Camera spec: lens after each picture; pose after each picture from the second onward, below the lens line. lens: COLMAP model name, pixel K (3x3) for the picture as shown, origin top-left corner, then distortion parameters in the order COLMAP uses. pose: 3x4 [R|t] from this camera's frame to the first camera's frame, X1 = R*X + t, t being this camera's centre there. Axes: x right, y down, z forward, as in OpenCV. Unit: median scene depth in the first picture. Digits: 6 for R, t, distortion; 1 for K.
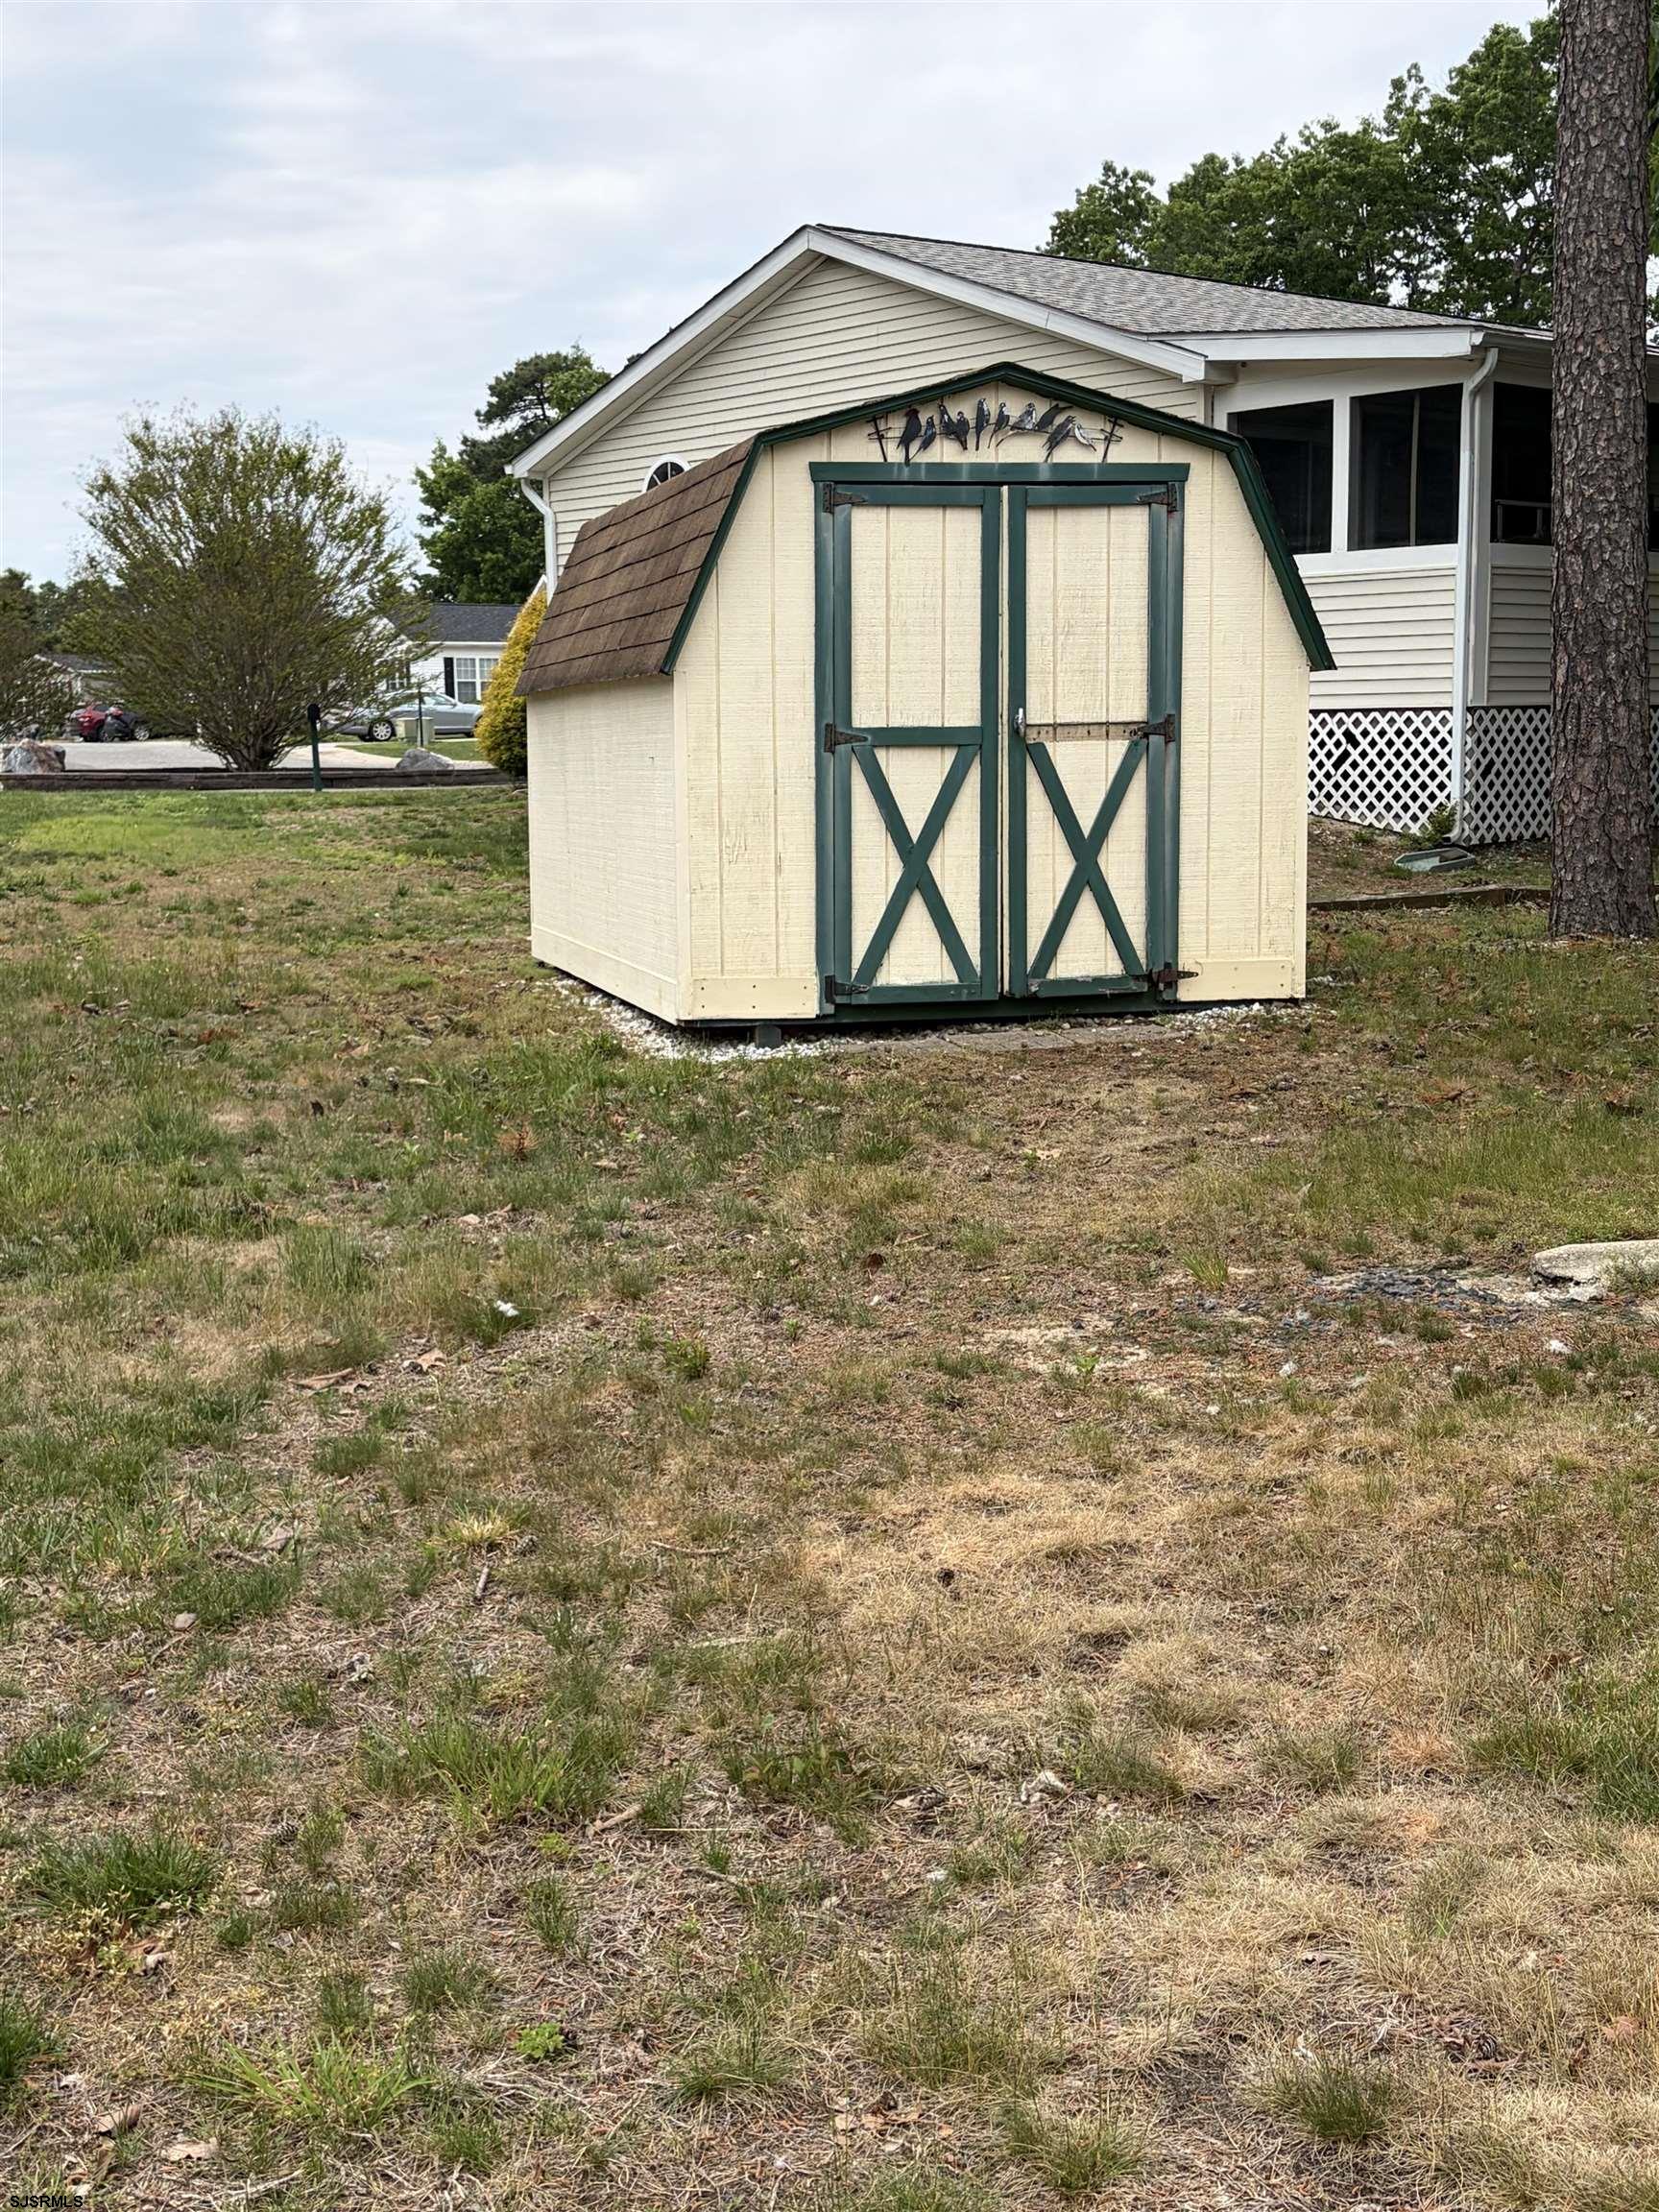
lens RADIAL K [[2768.4, 0, 833.0], [0, 2768.4, 1099.0], [0, 0, 1]] dist [0.141889, 0.000000]
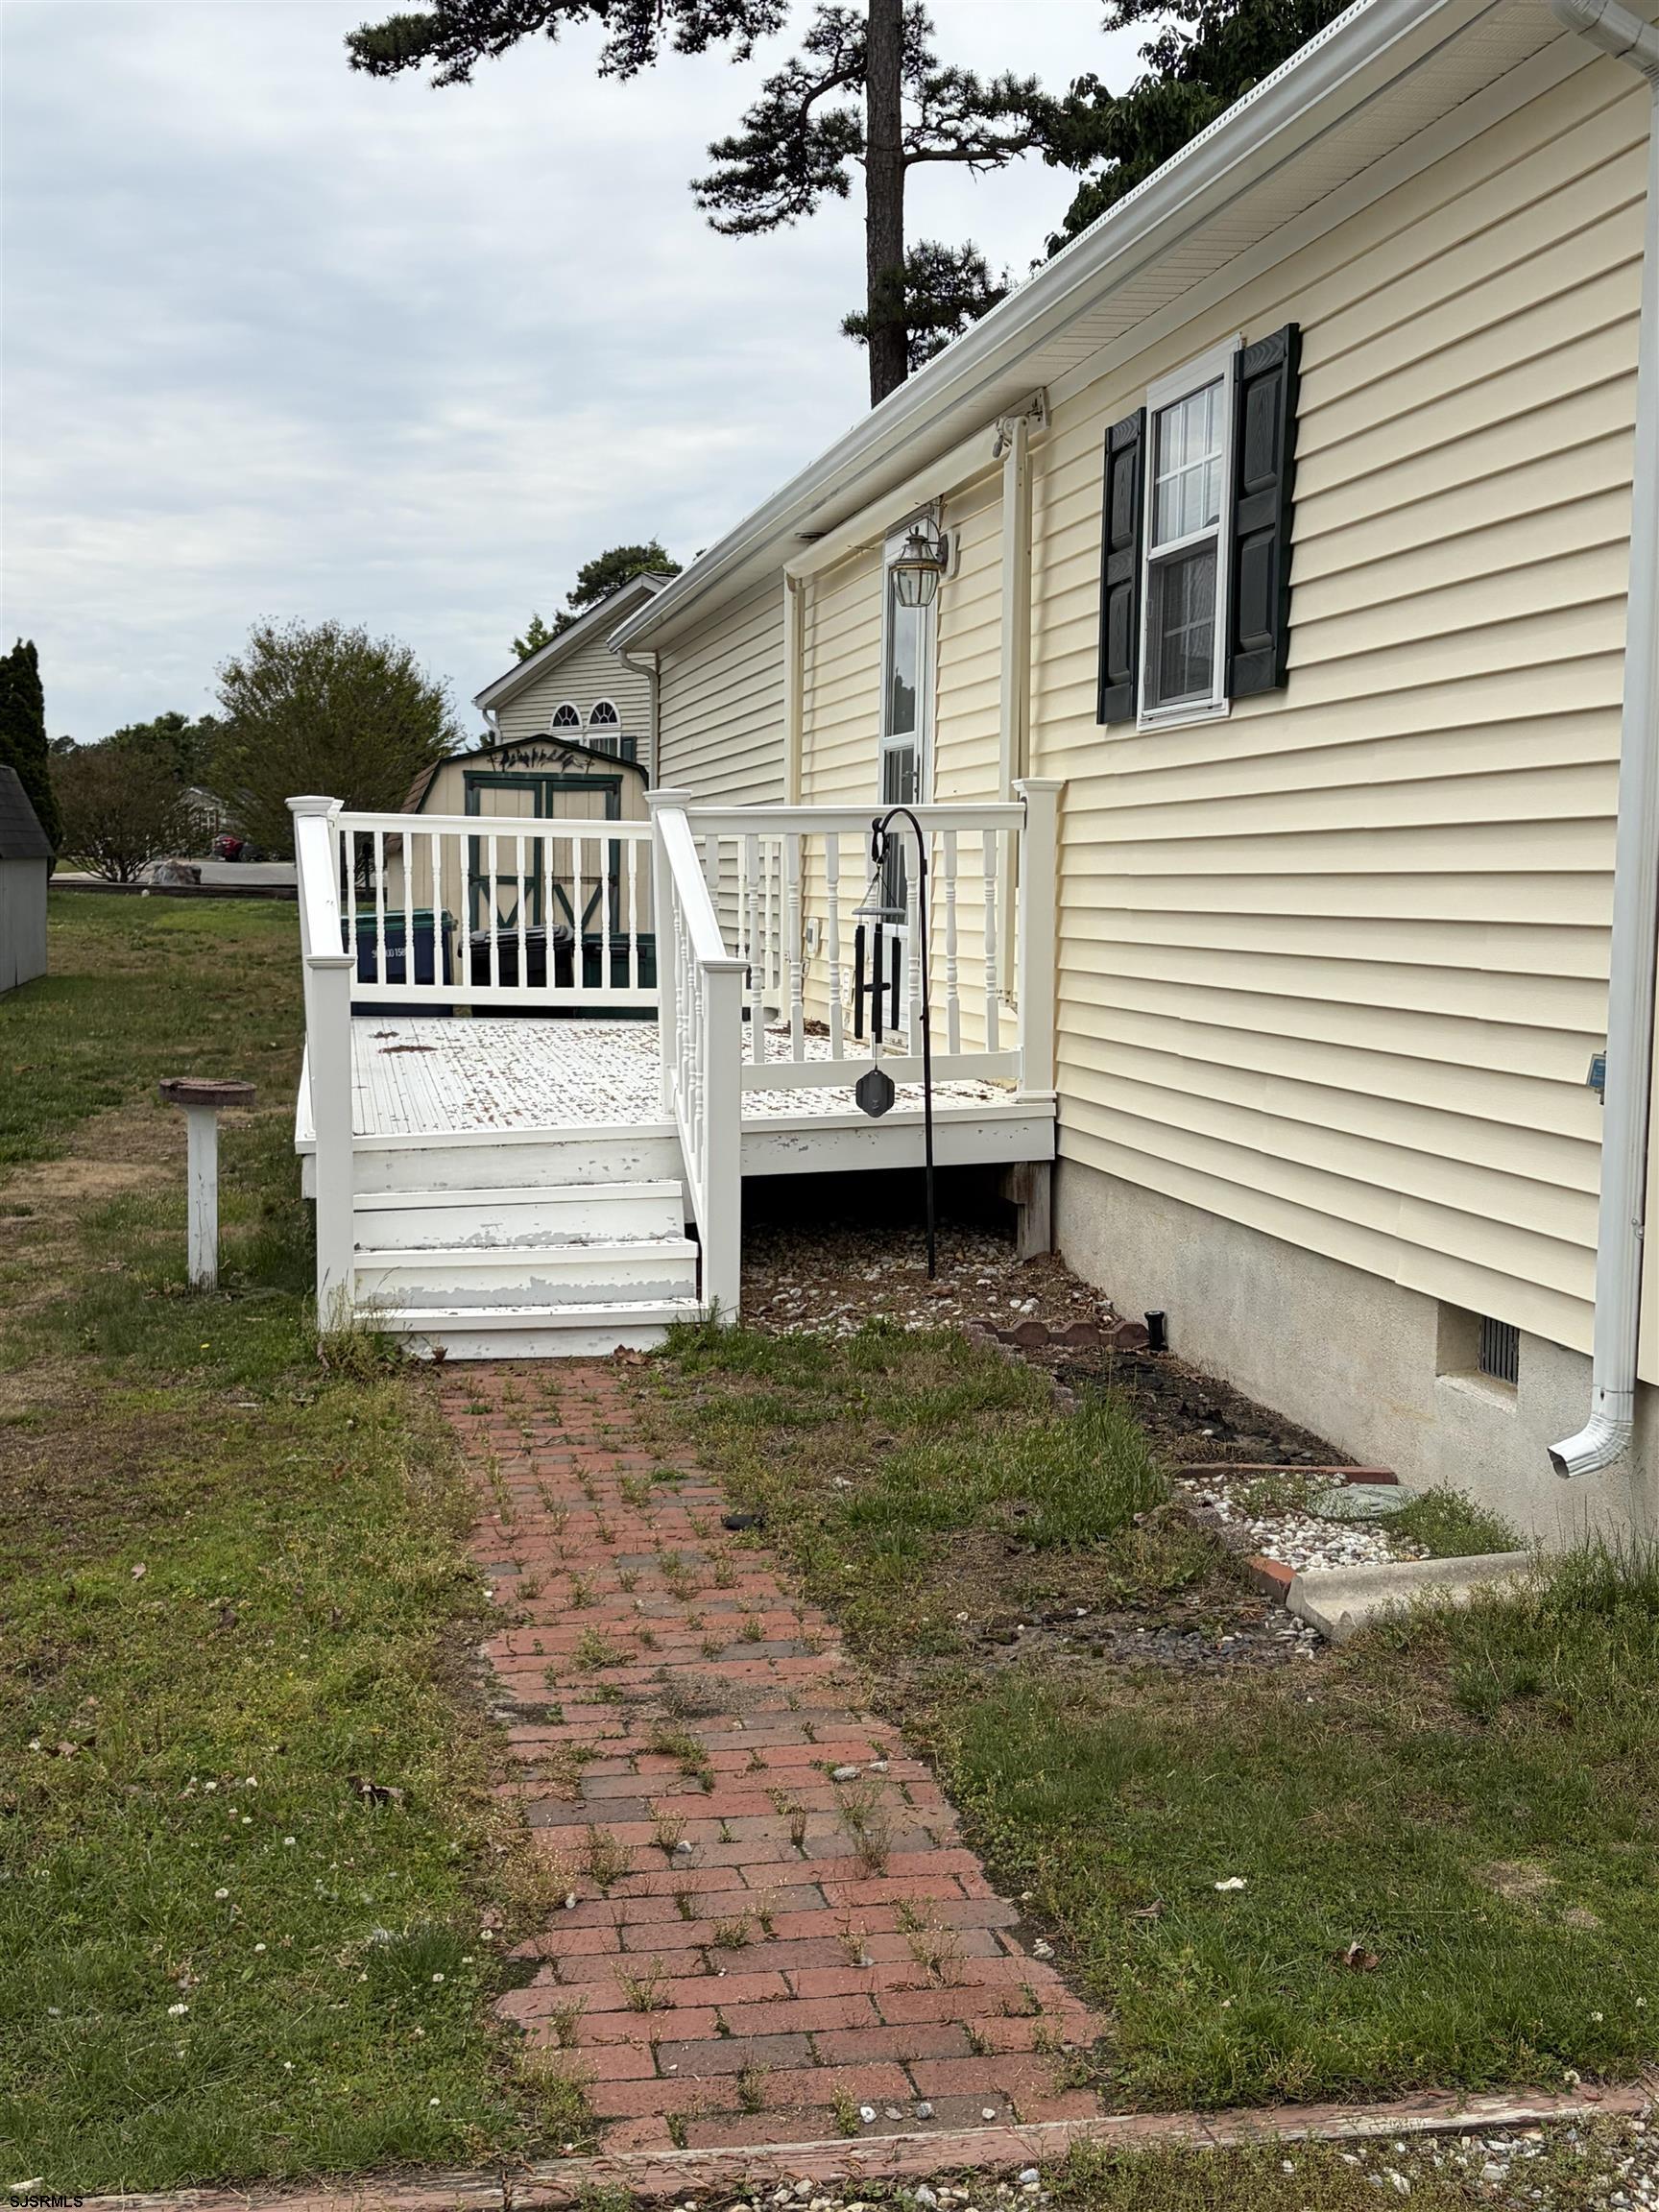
lens RADIAL K [[2578.9, 0, 827.3], [0, 2578.9, 1117.4], [0, 0, 1]] dist [0.217896, 0.000000]
pose [[0.998811, 0.034691, -0.034239, 0.201255], [-0.035905, 0.998724, -0.035500, 0.076667], [0.032964, 0.036688, 0.998783, -0.647679]]
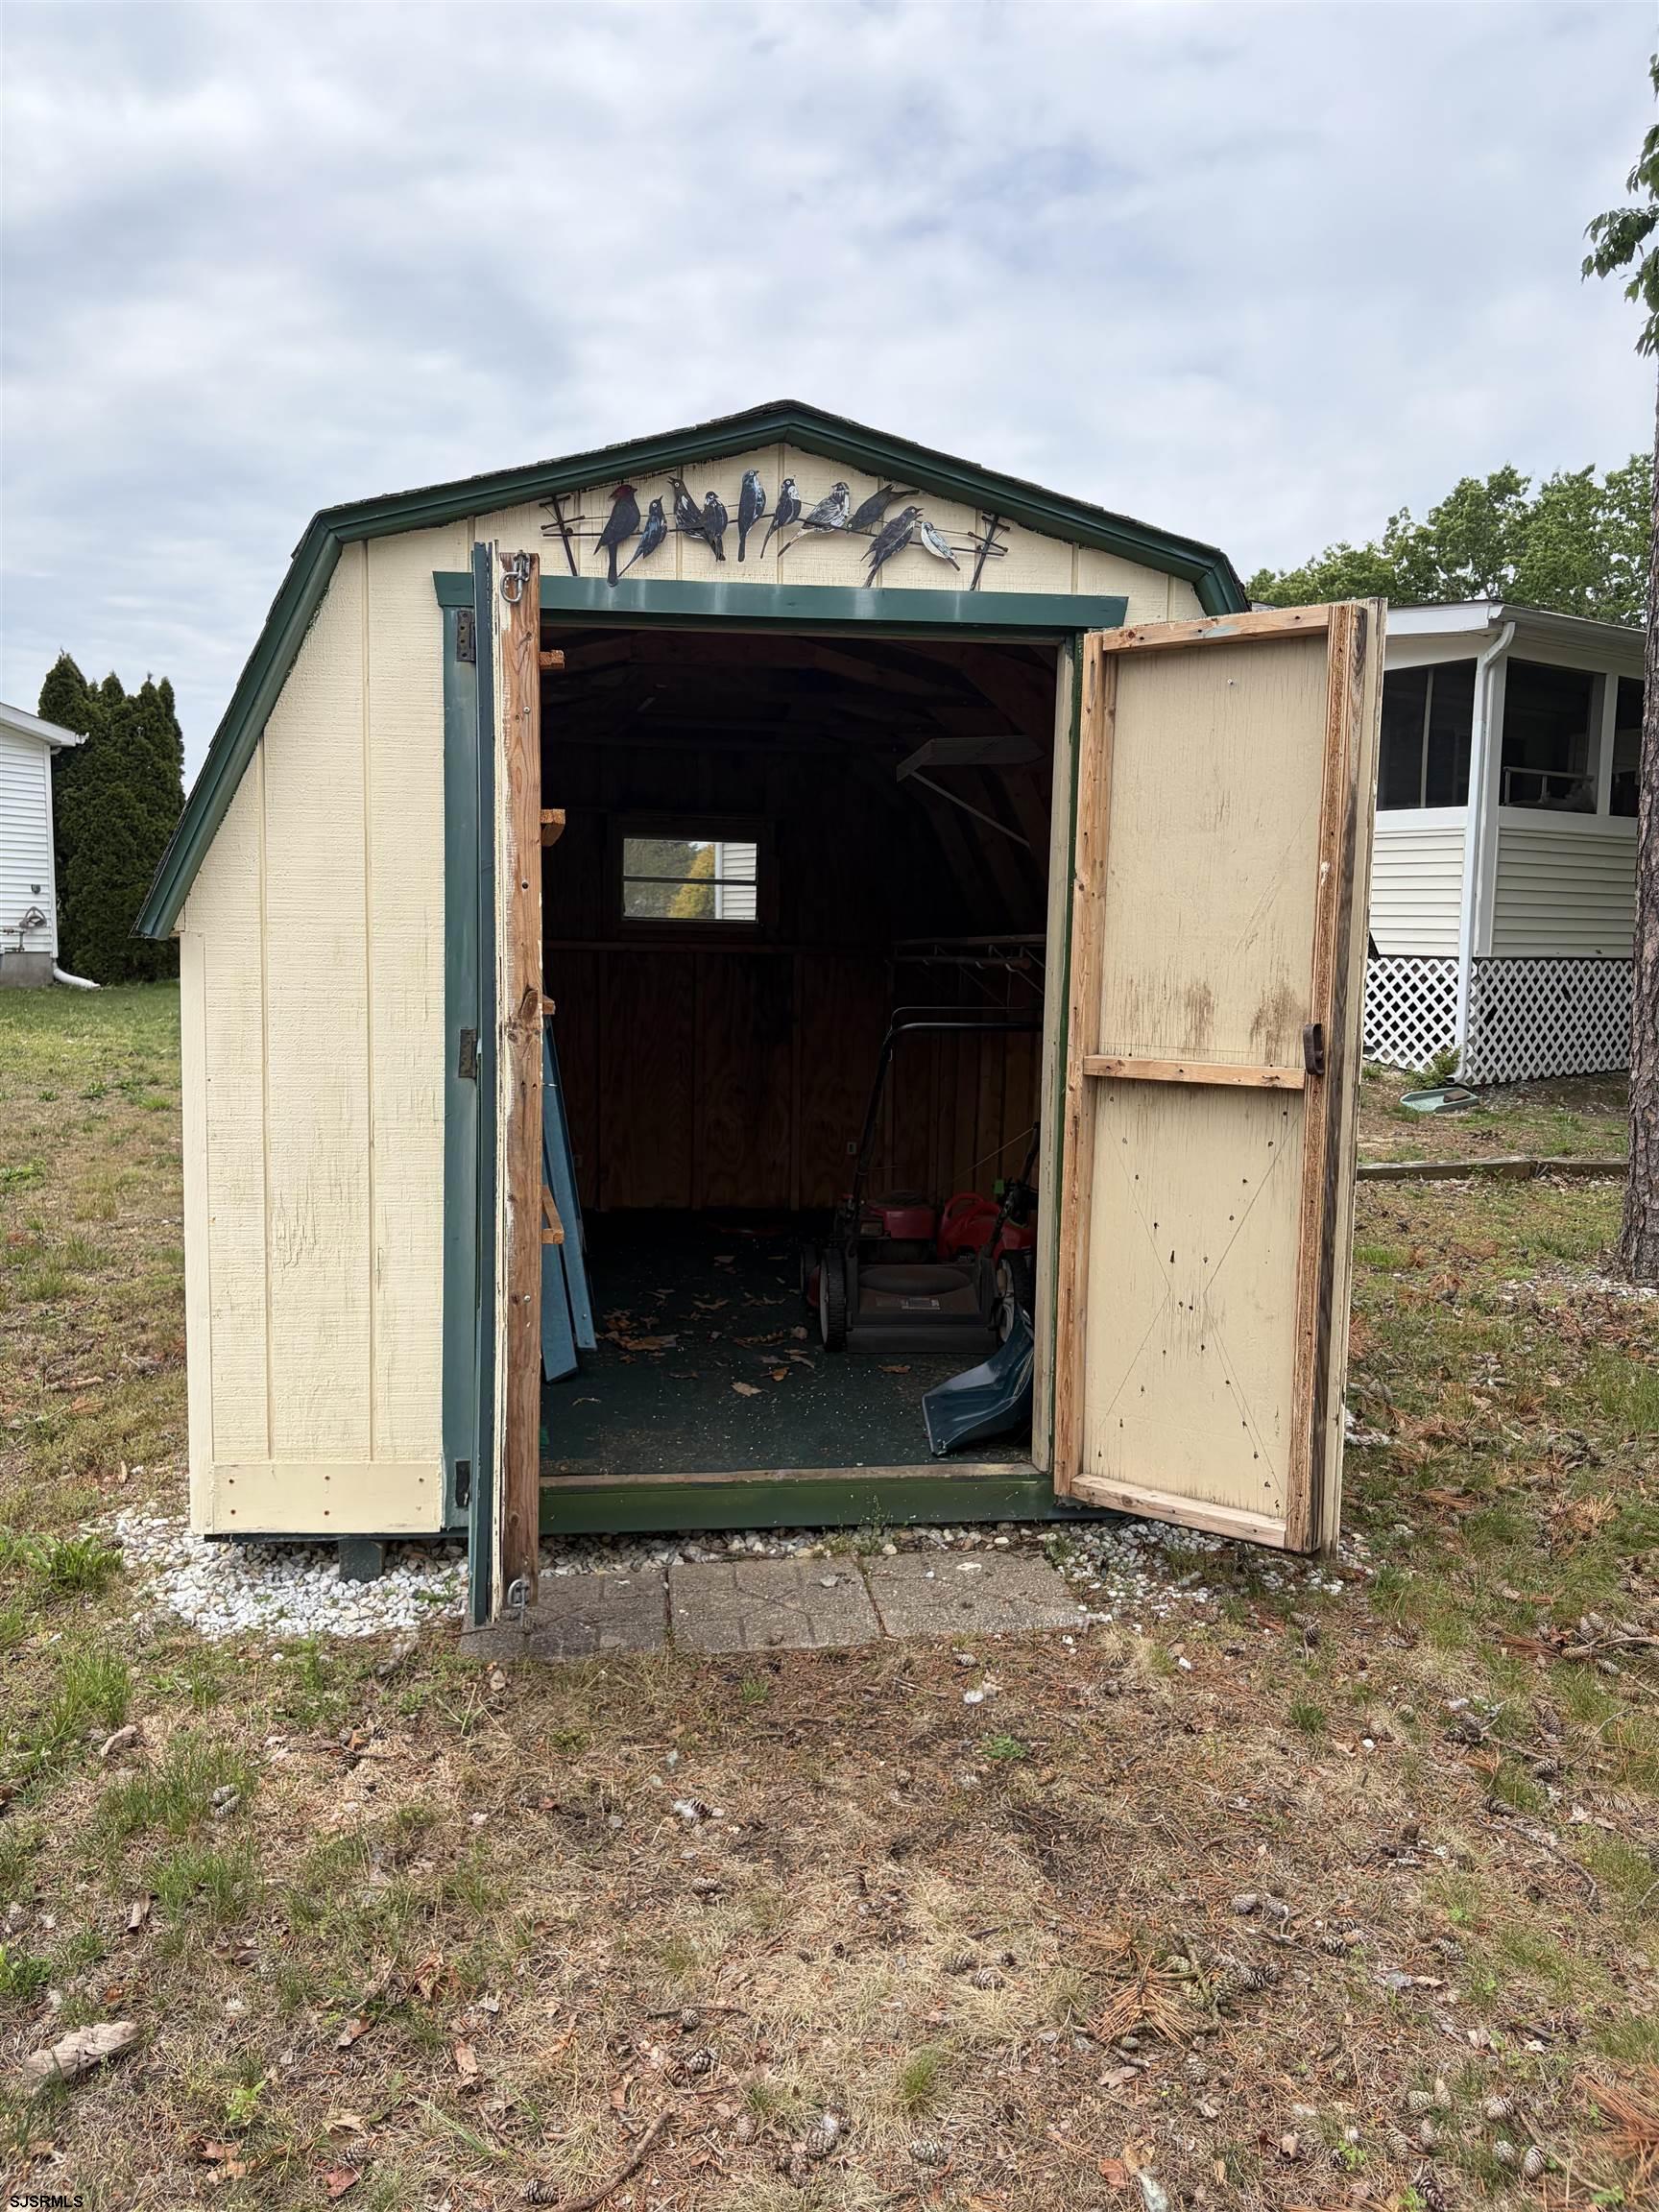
lens RADIAL K [[1674.6, 0, 831.2], [0, 1674.6, 1106.7], [0, 0, 1]] dist [0.040266, -0.031821]
pose [[0.993146, 0.036856, -0.110916, 0.055370], [-0.039914, 0.998878, -0.025473, -0.056133], [0.109853, 0.029726, 0.993503, 0.329177]]
